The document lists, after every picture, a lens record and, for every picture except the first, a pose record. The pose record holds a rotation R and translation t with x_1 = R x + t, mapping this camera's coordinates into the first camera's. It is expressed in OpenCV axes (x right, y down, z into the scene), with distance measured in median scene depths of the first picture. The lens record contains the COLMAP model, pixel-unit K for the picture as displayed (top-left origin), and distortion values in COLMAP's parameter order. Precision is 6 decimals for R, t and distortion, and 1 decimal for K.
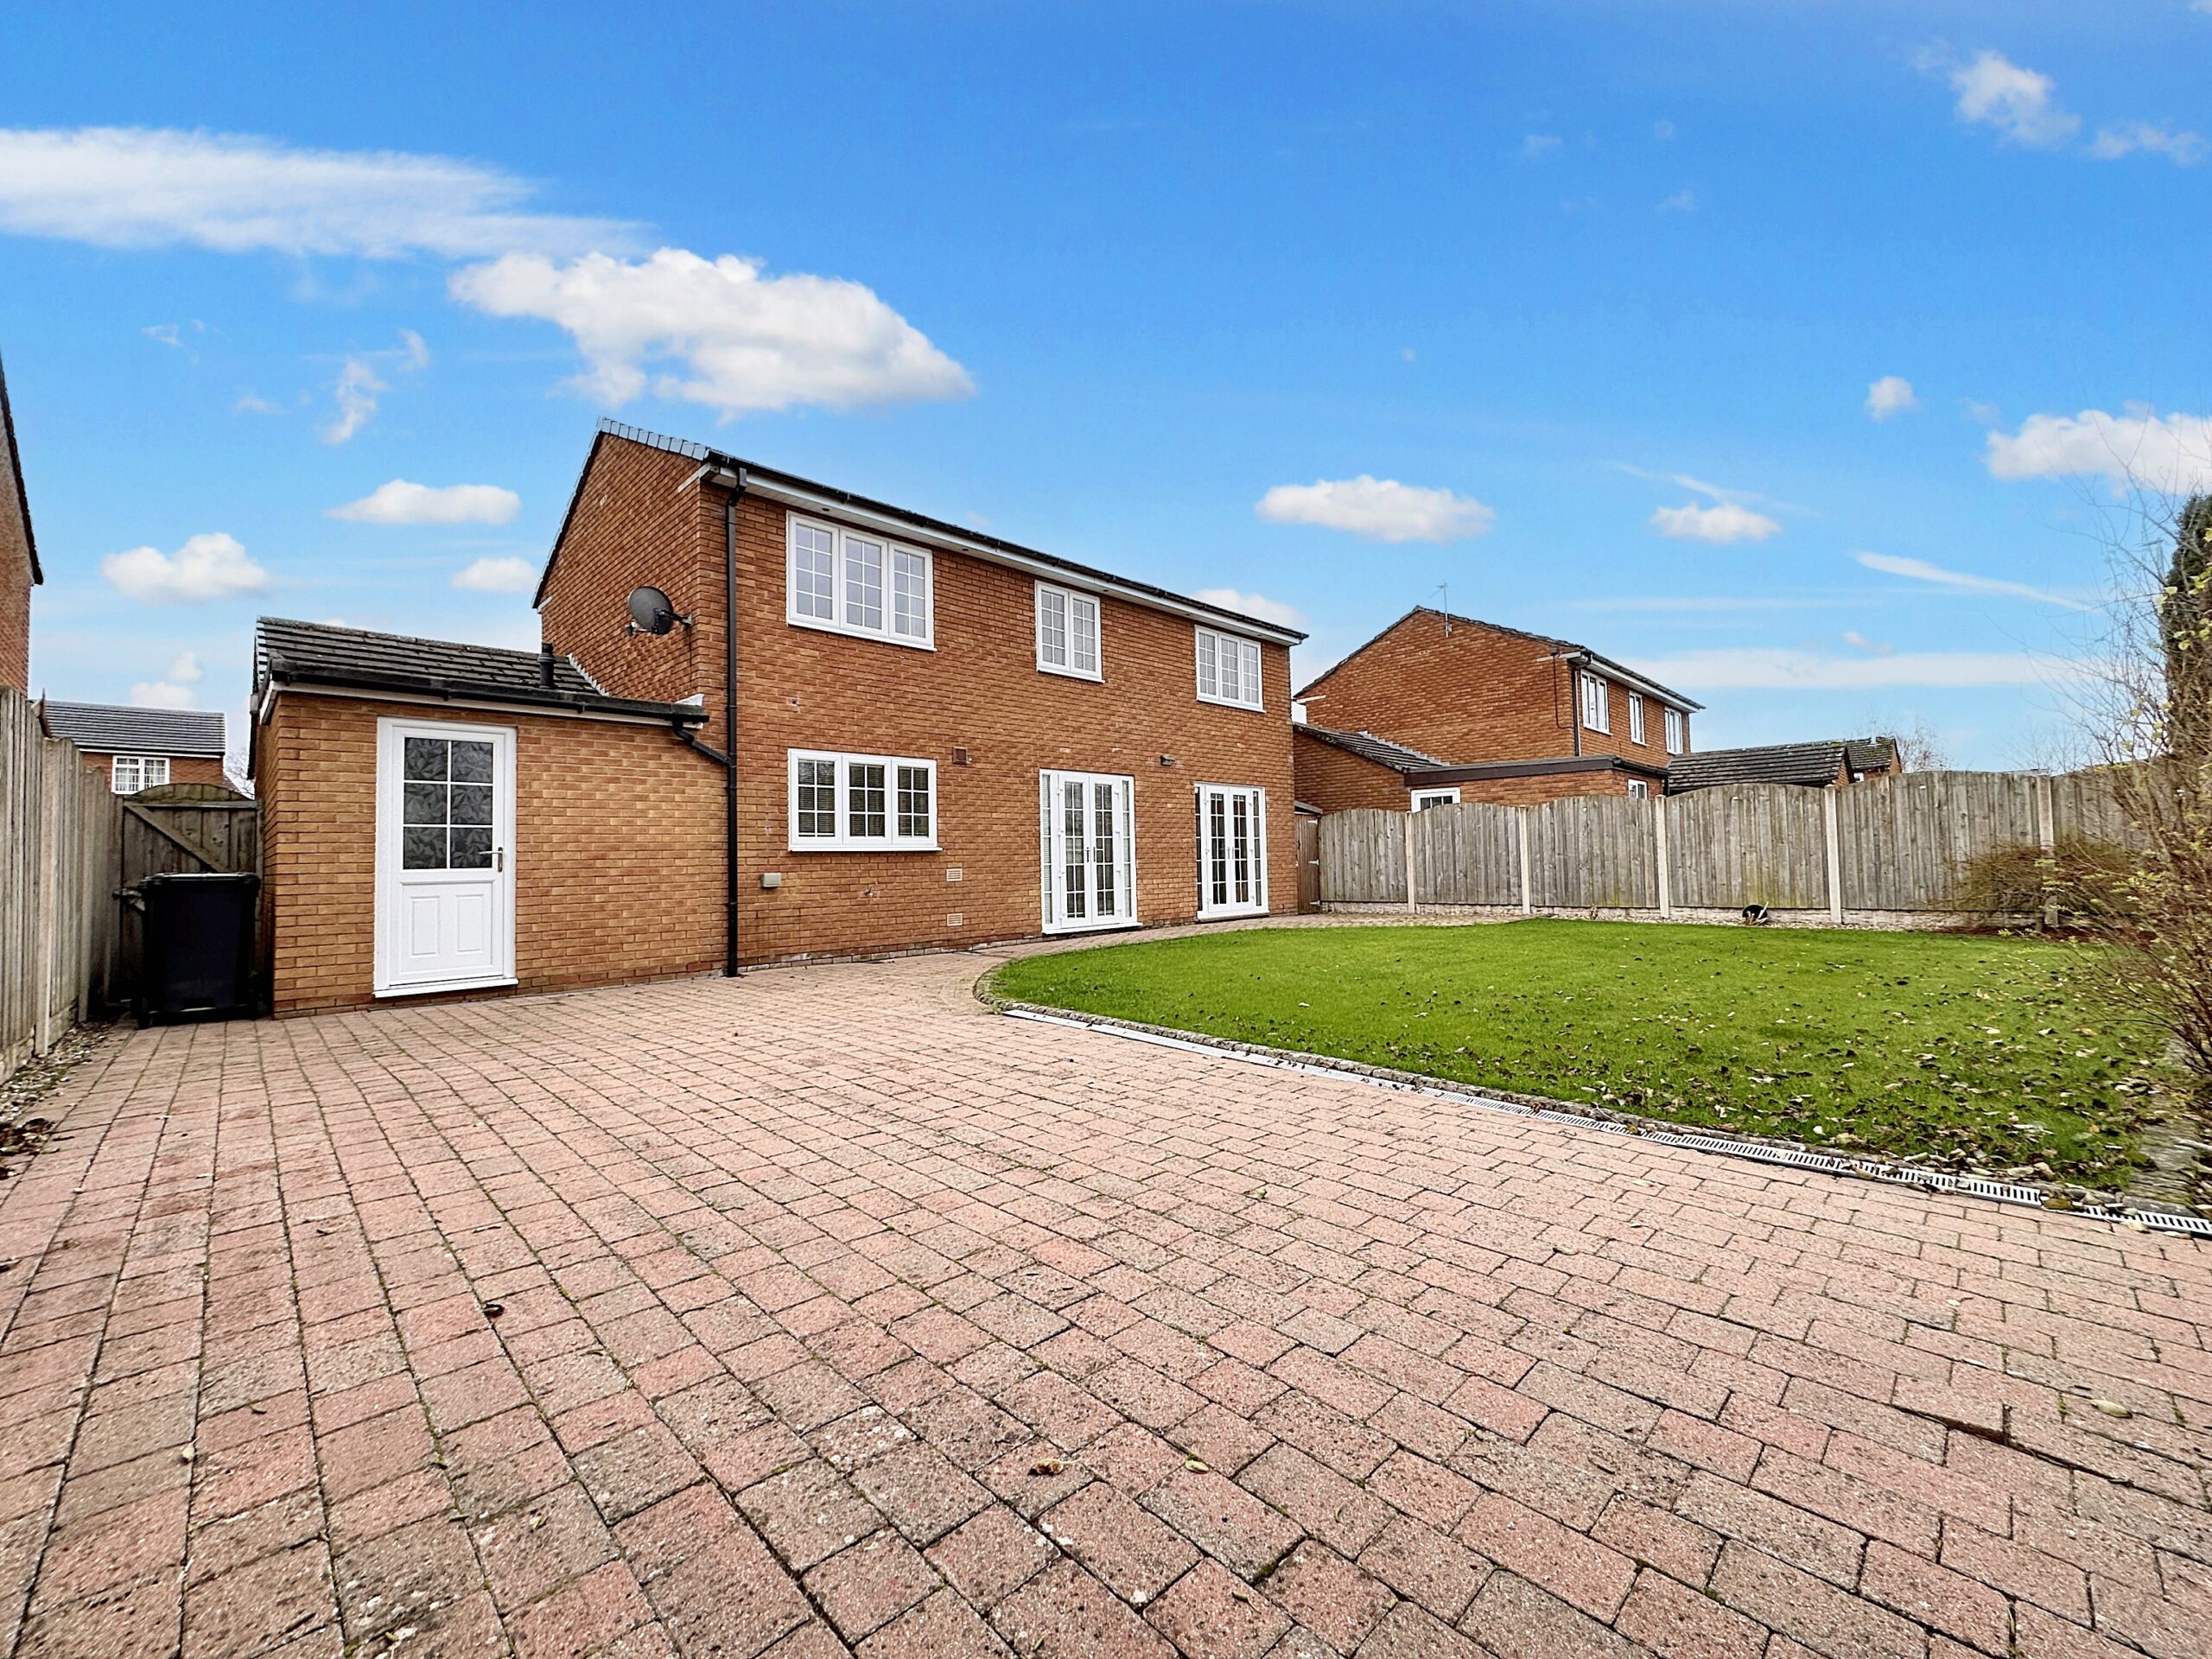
lens RADIAL K [[879.1, 0, 1105.6], [0, 879.1, 819.3], [0, 0, 1]] dist [-0.004222, -0.000247]
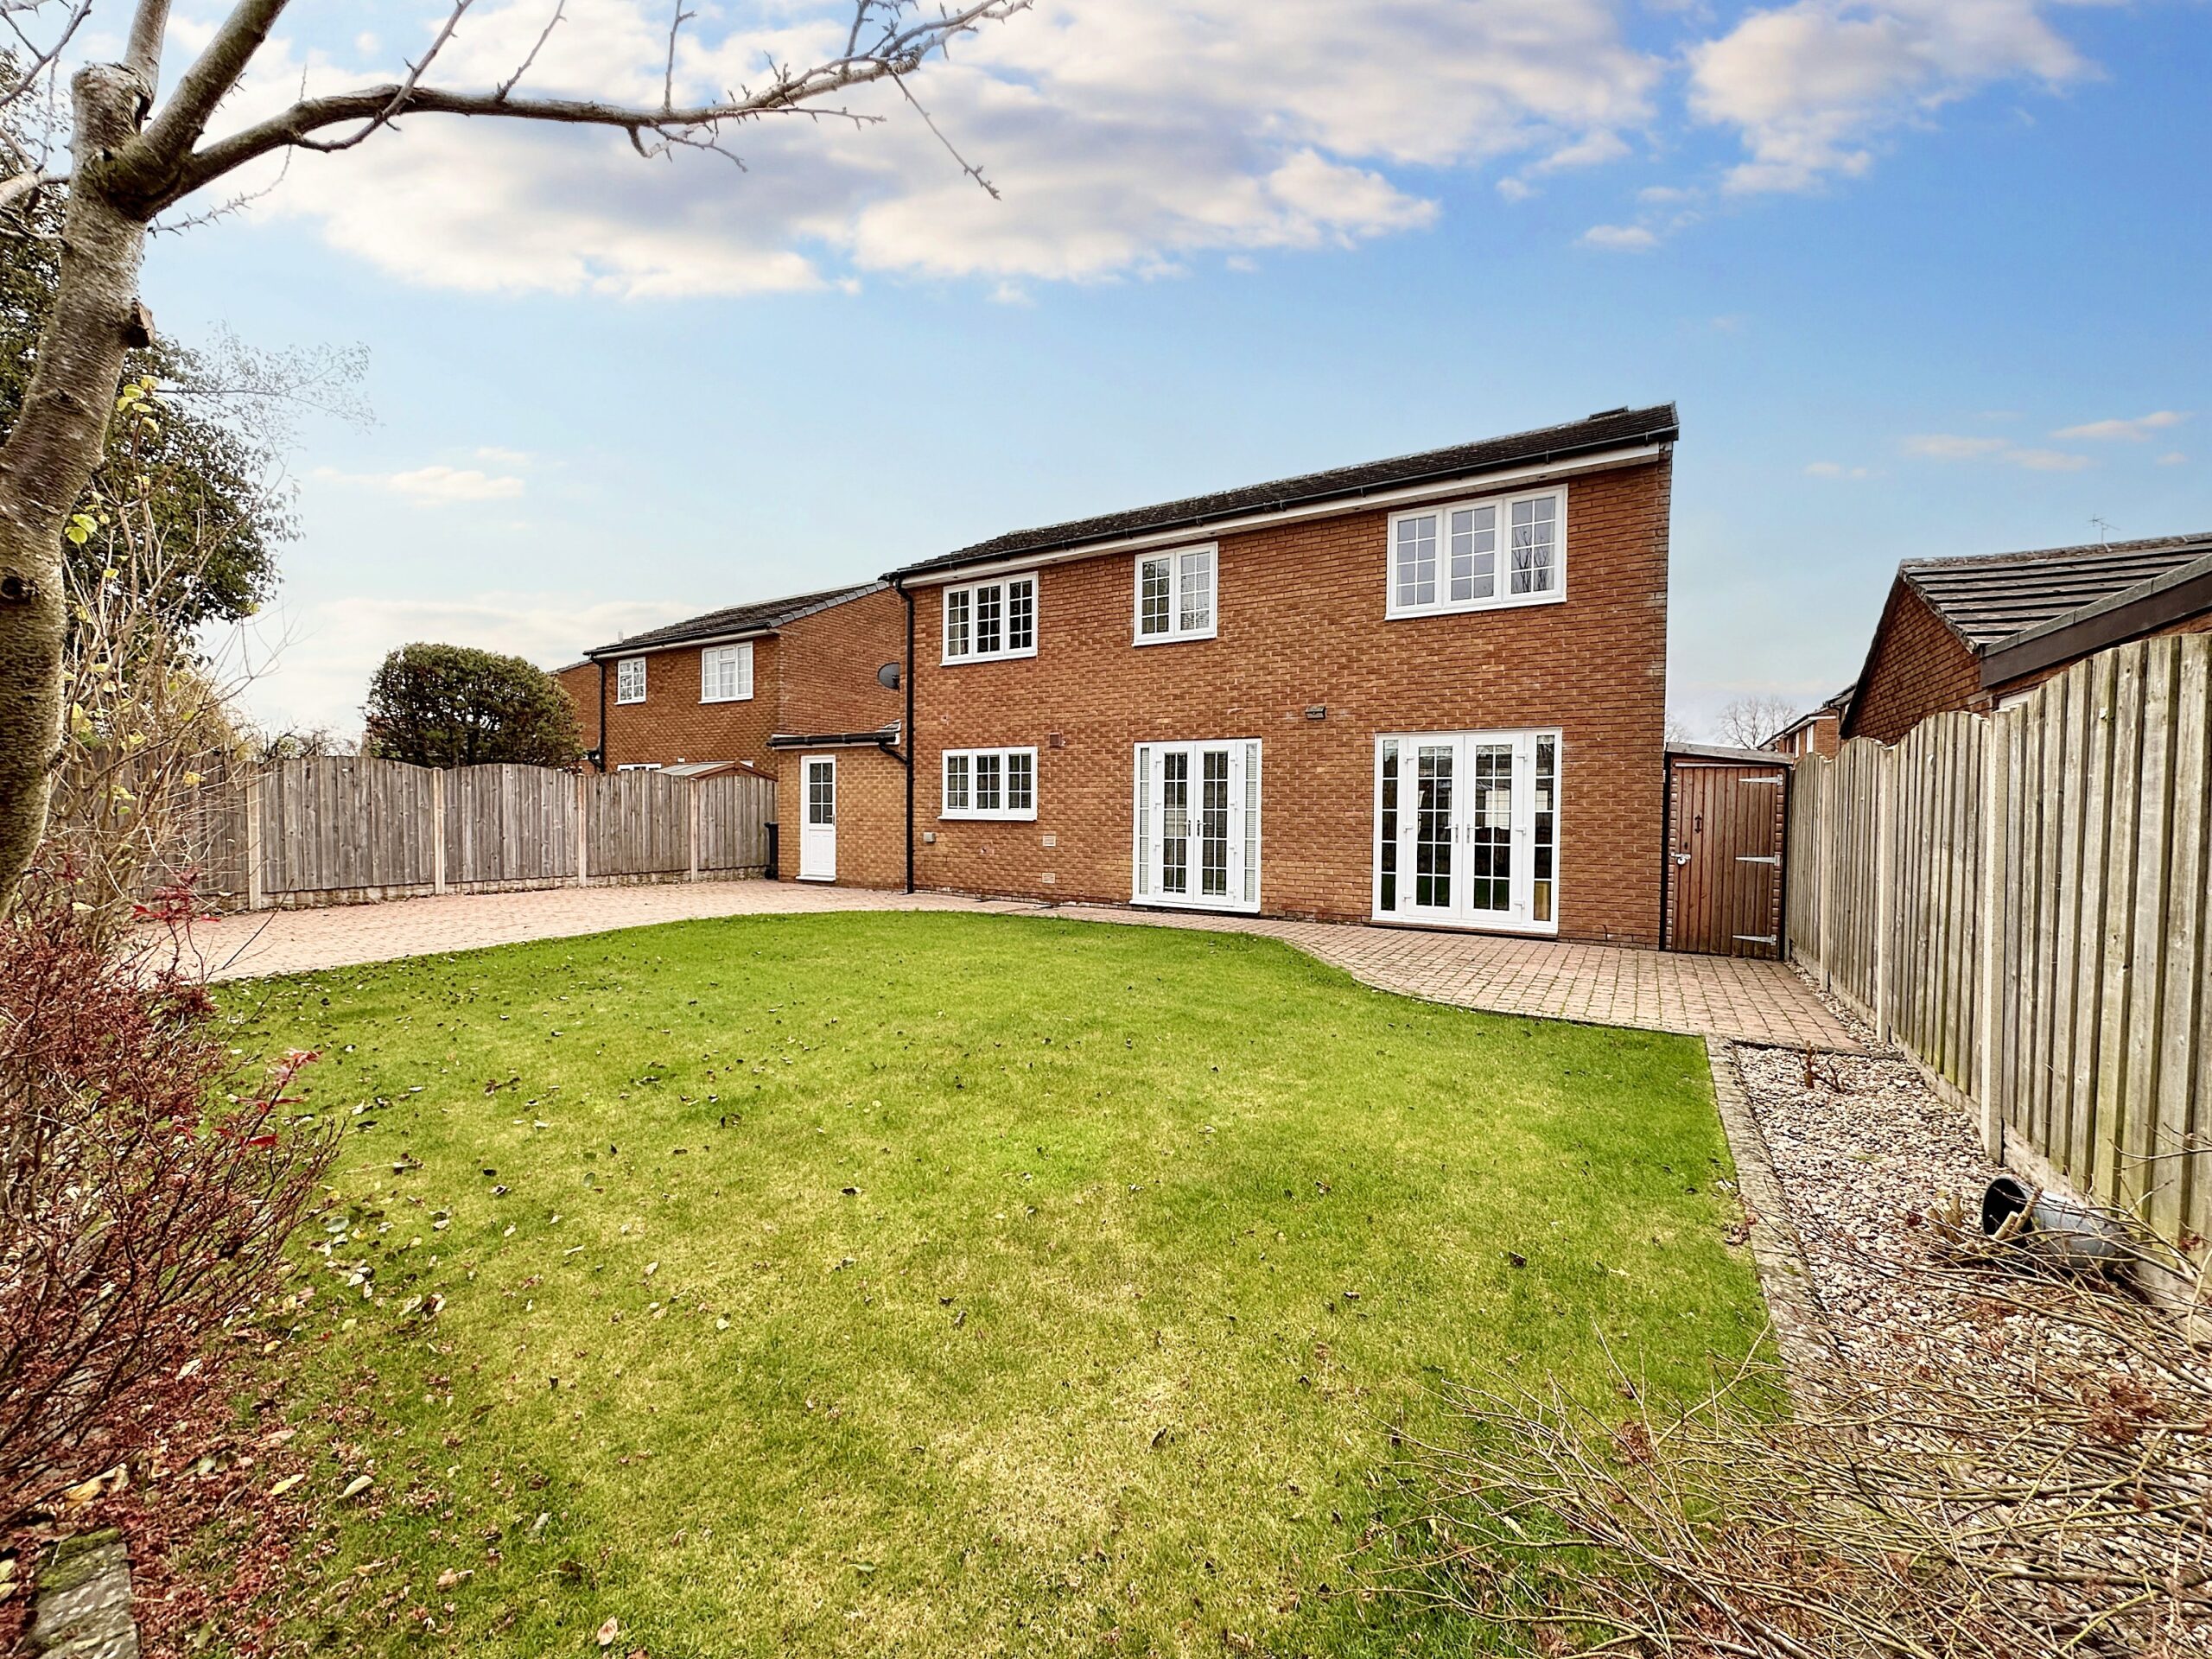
lens RADIAL K [[694.5, 0, 1106.9], [0, 694.5, 845.4], [0, 0, 1]] dist [0.000740, 0.000003]
pose [[0.325670, 0.045891, -0.944369, 0.683212], [0.014802, 0.998451, 0.053624, 0.018222], [0.945368, -0.031442, 0.324486, 0.701312]]
